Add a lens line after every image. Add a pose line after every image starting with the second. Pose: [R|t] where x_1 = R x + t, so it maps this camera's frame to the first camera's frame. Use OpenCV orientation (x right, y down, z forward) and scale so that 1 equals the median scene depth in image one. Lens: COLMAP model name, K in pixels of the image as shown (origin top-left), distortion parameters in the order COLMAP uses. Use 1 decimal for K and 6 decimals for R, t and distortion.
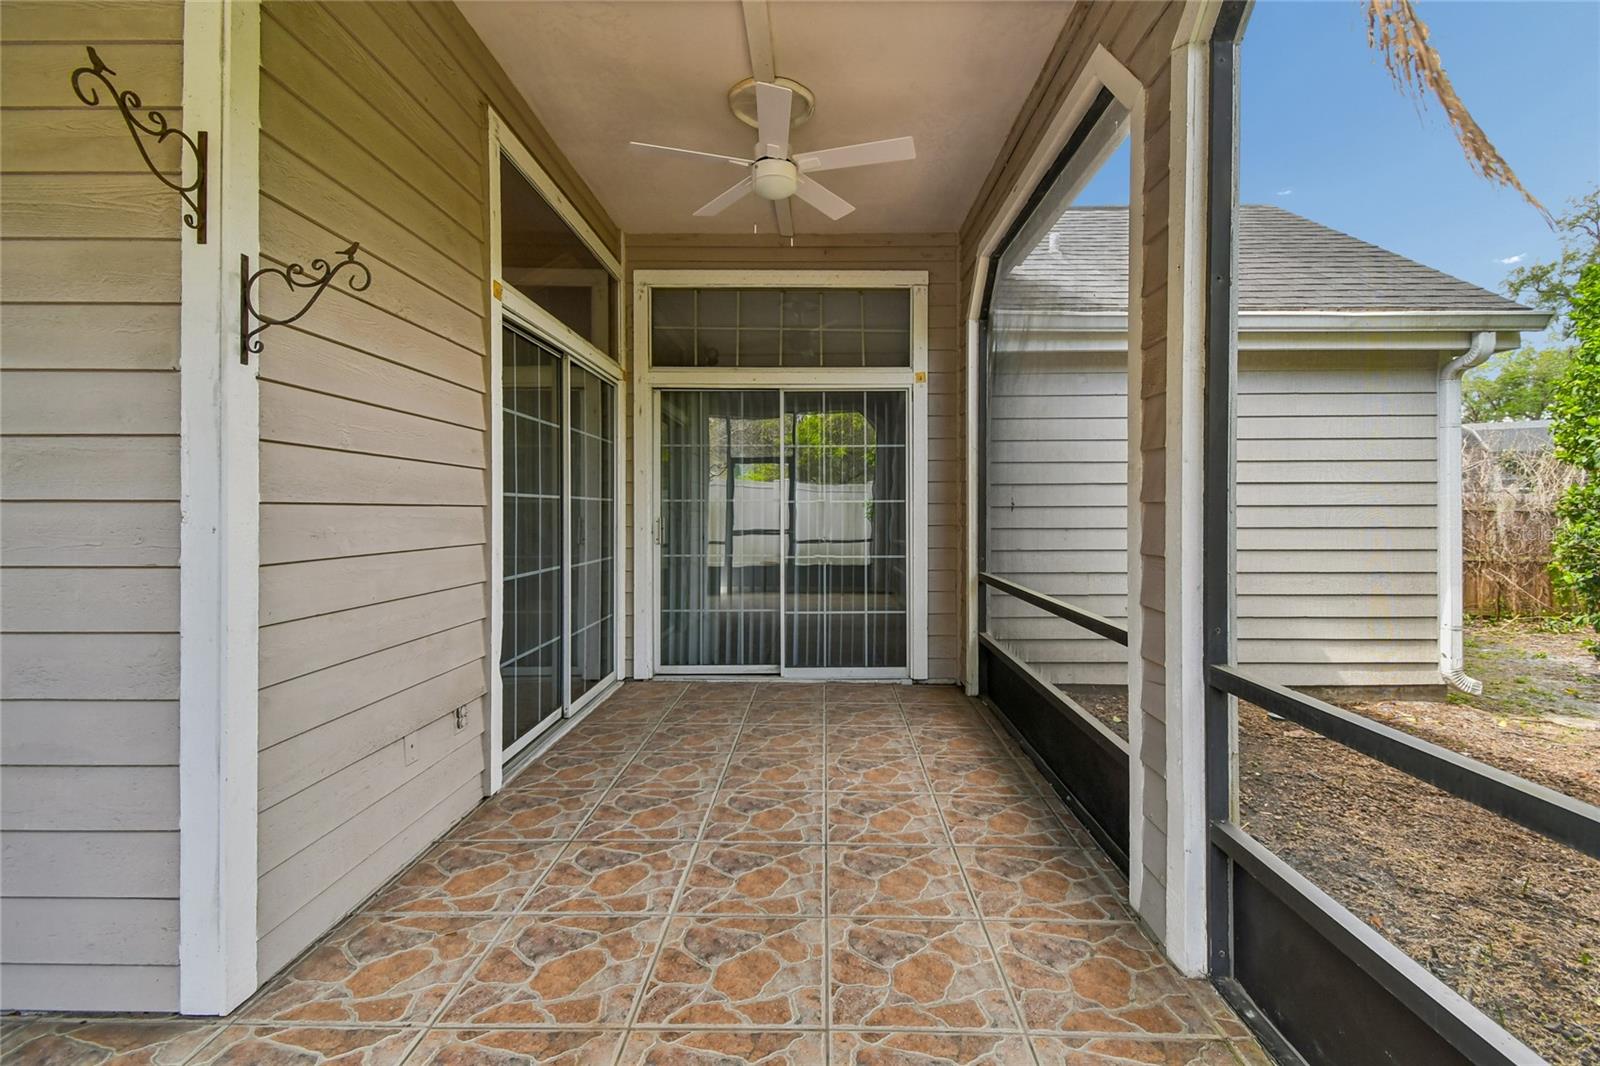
lens RADIAL K [[705.7, 0, 793.7], [0, 705.7, 521.3], [0, 0, 1]] dist [0.046725, -0.024729]
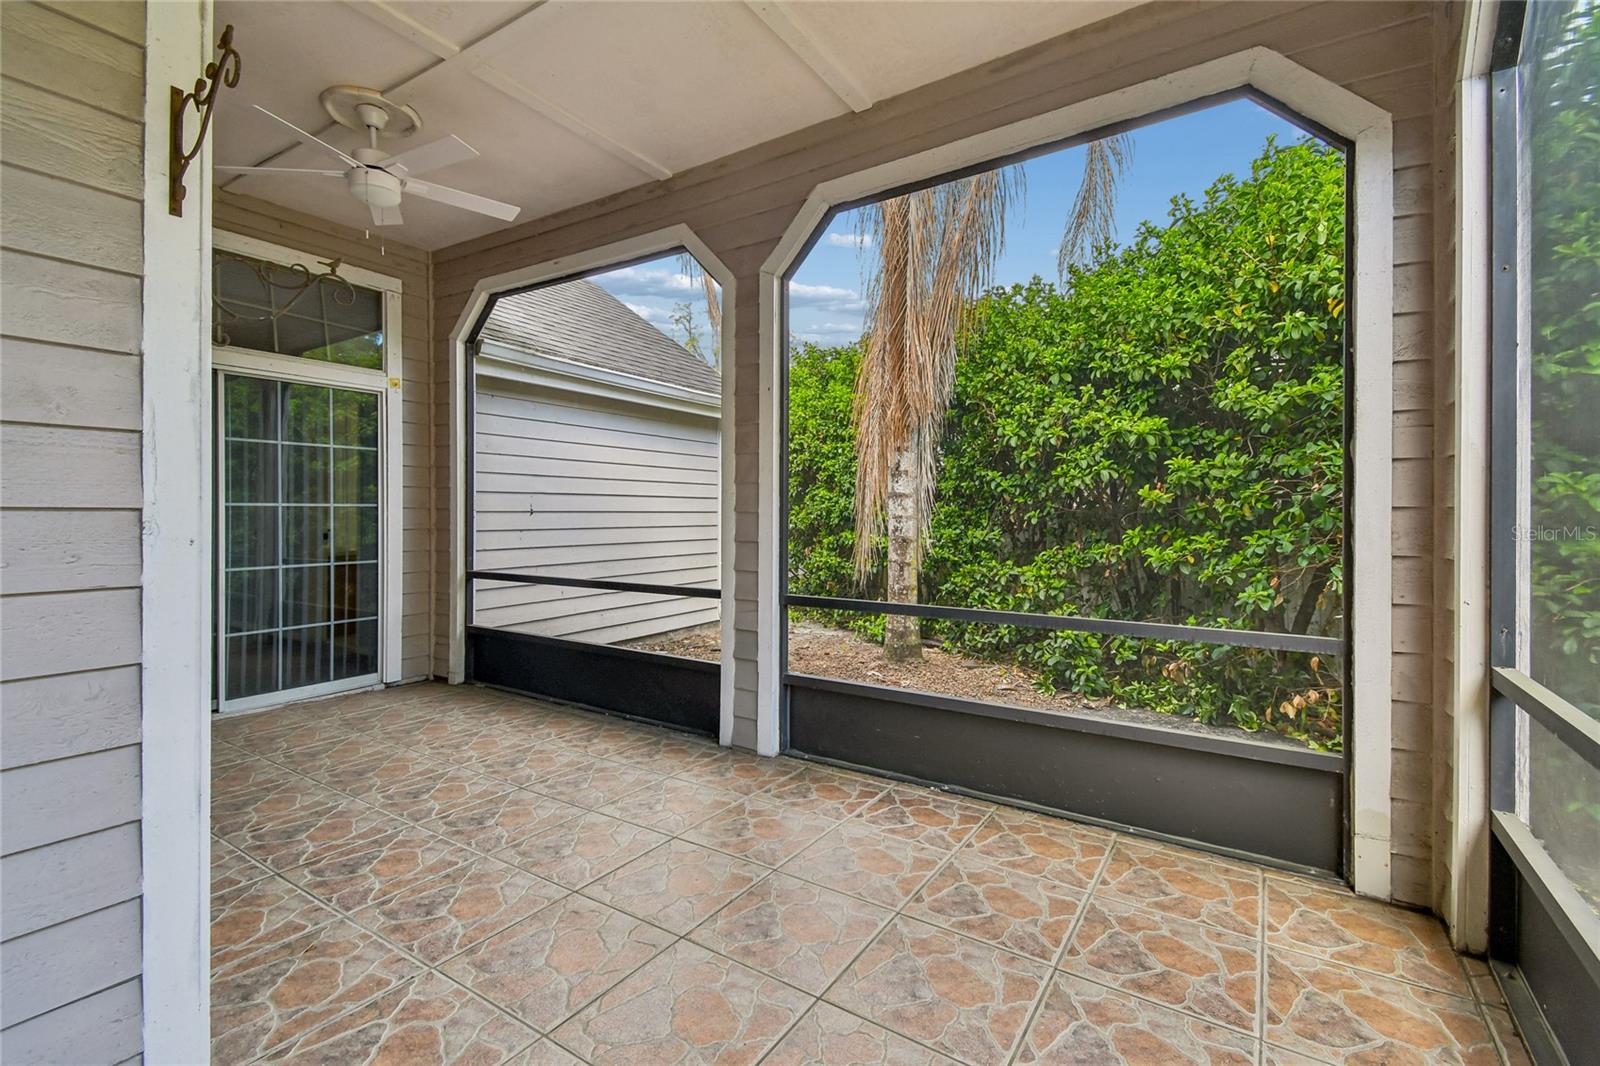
lens RADIAL K [[716.0, 0, 796.0], [0, 716.0, 541.8], [0, 0, 1]] dist [-0.003259, -0.001130]
pose [[0.538322, -0.030233, 0.842197, -0.612731], [0.008325, 0.999498, 0.030559, -0.005204], [-0.842698, -0.009439, 0.538303, -0.054493]]
